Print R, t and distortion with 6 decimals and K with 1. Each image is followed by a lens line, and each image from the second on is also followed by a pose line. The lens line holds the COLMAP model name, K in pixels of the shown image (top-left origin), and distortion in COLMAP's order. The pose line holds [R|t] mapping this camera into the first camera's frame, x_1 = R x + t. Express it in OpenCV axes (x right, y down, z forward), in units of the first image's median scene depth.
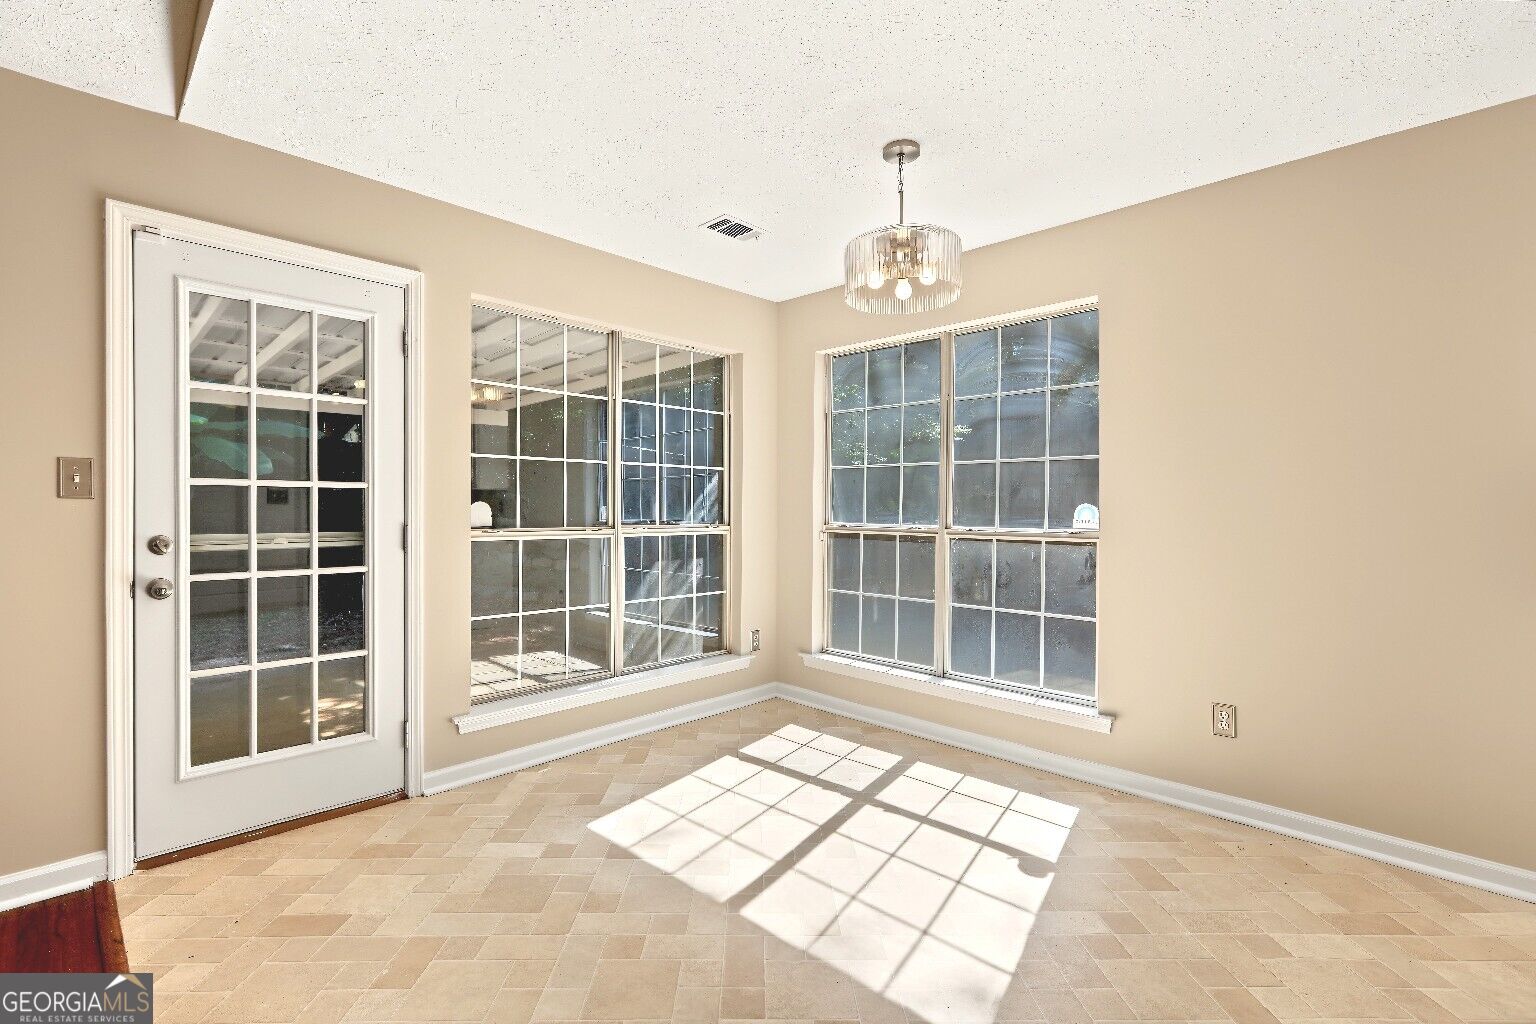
lens RADIAL K [[694.3, 0, 768.0], [0, 694.3, 512.0], [0, 0, 1]] dist [-0.000261, -0.000016]
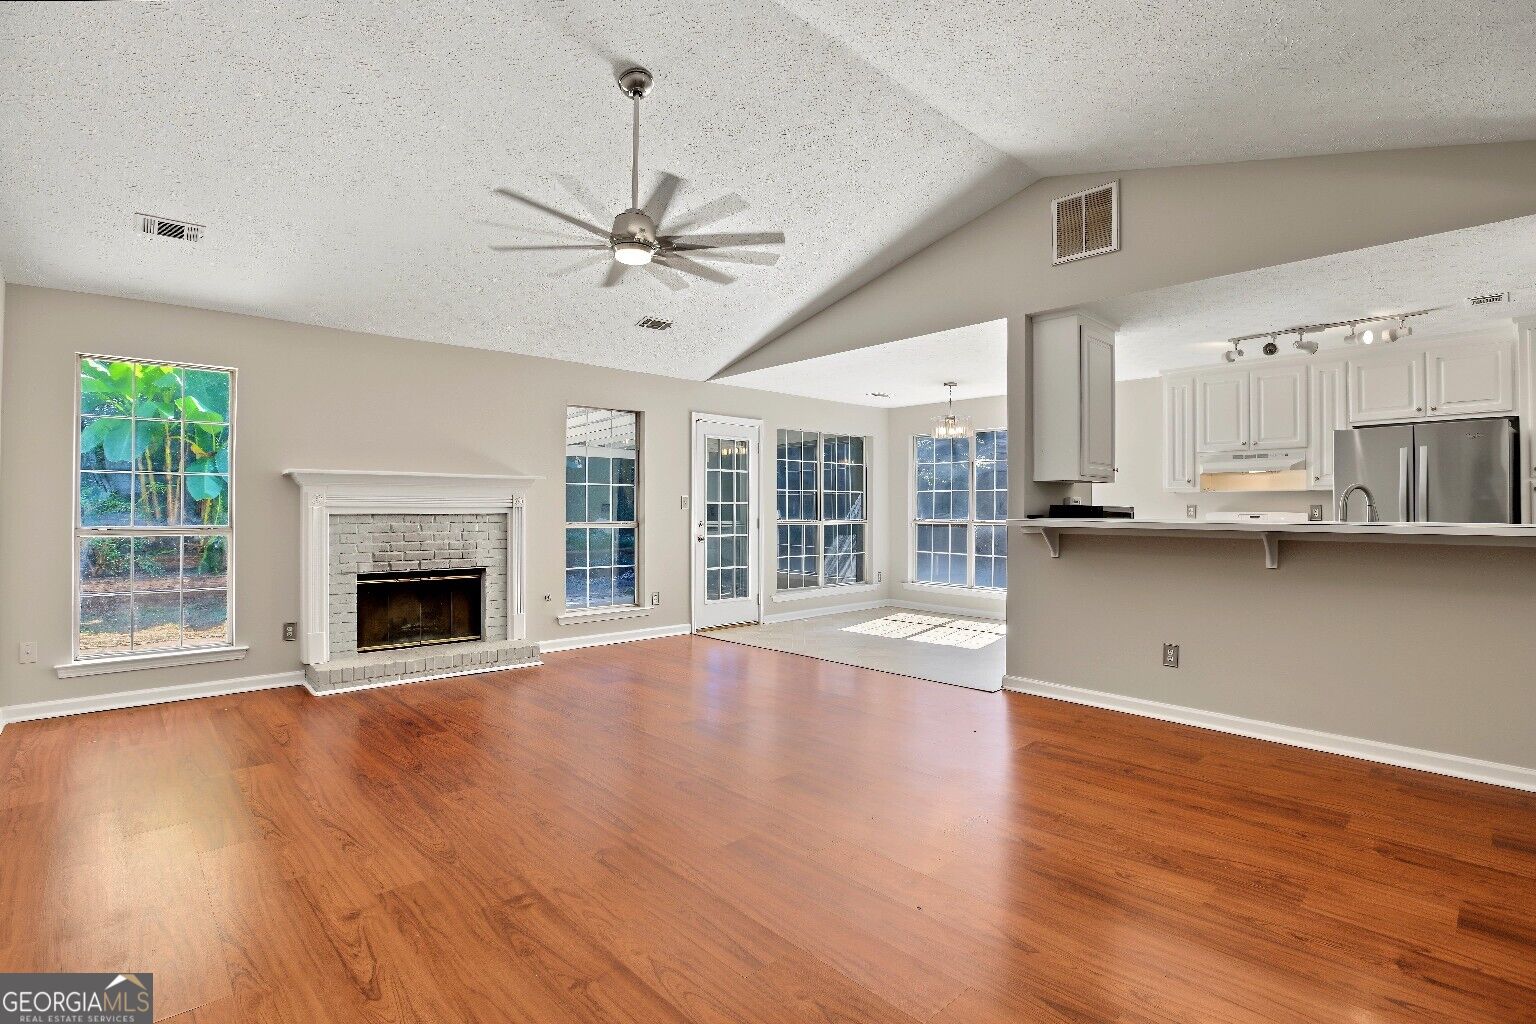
lens RADIAL K [[726.1, 0, 771.0], [0, 726.1, 489.7], [0, 0, 1]] dist [-0.035936, 0.000208]
pose [[0.998648, -0.001482, -0.051965, -0.235545], [-0.000385, 0.999355, -0.035897, 0.006964], [0.051984, 0.035869, 0.998004, -1.199359]]
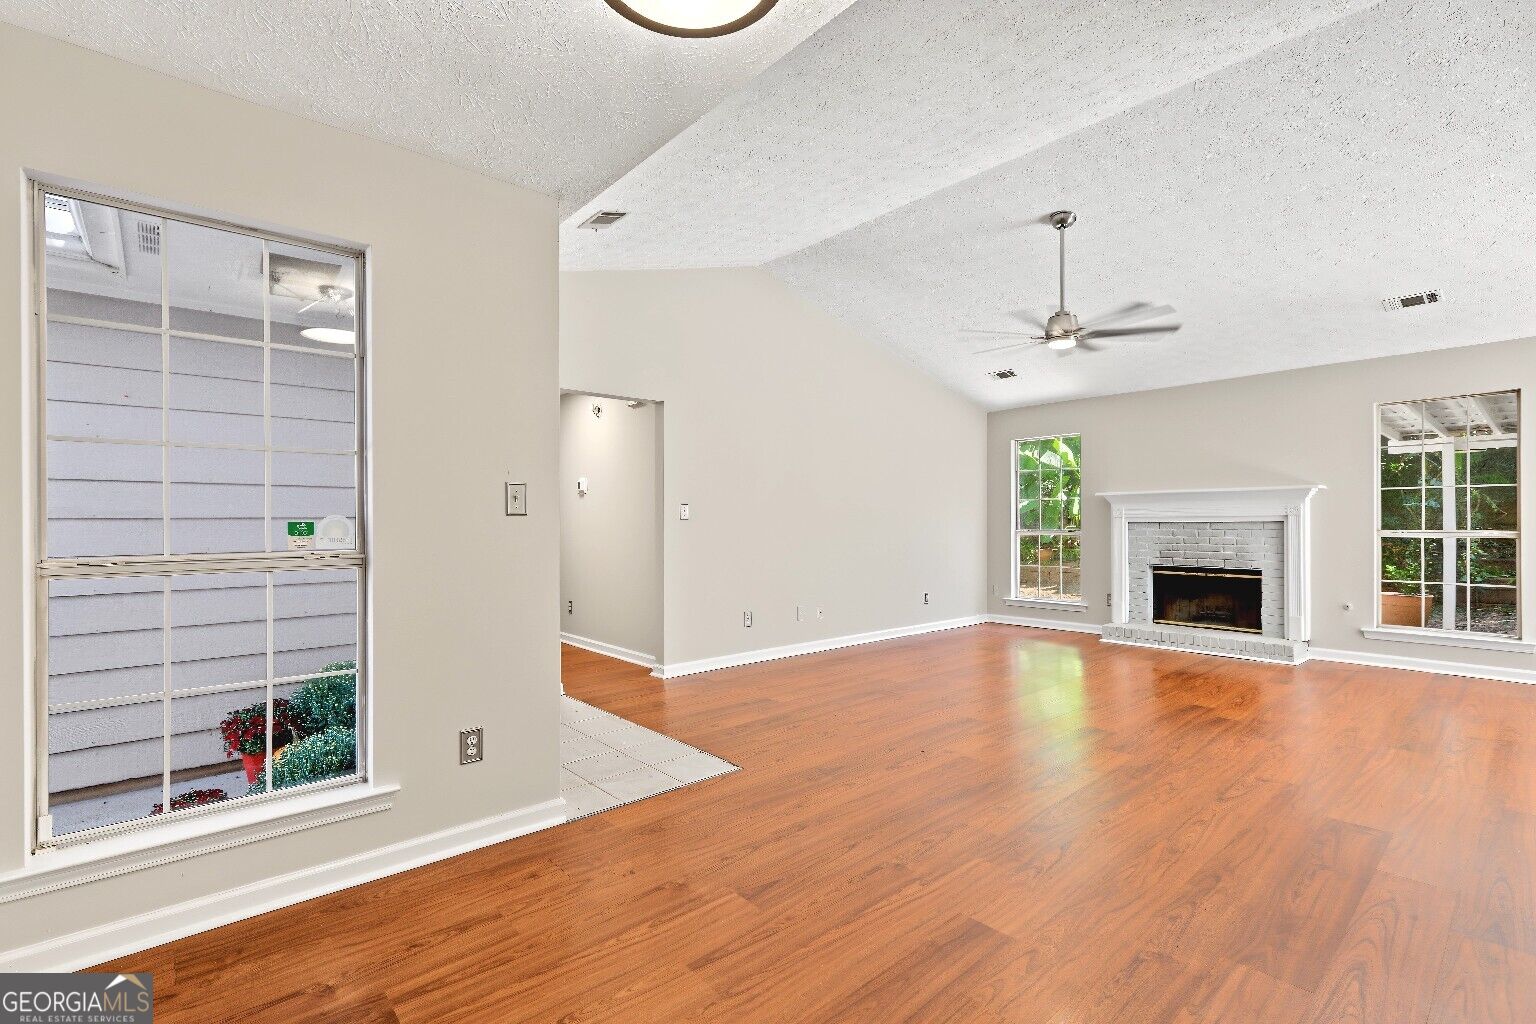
lens RADIAL K [[680.4, 0, 748.3], [0, 680.4, 519.6], [0, 0, 1]] dist [-0.001822, -0.000223]
pose [[-0.097350, -0.003230, -0.995245, 0.730108], [0.000441, 0.999994, -0.003289, 0.002760], [0.995250, -0.000760, -0.097348, -0.797445]]
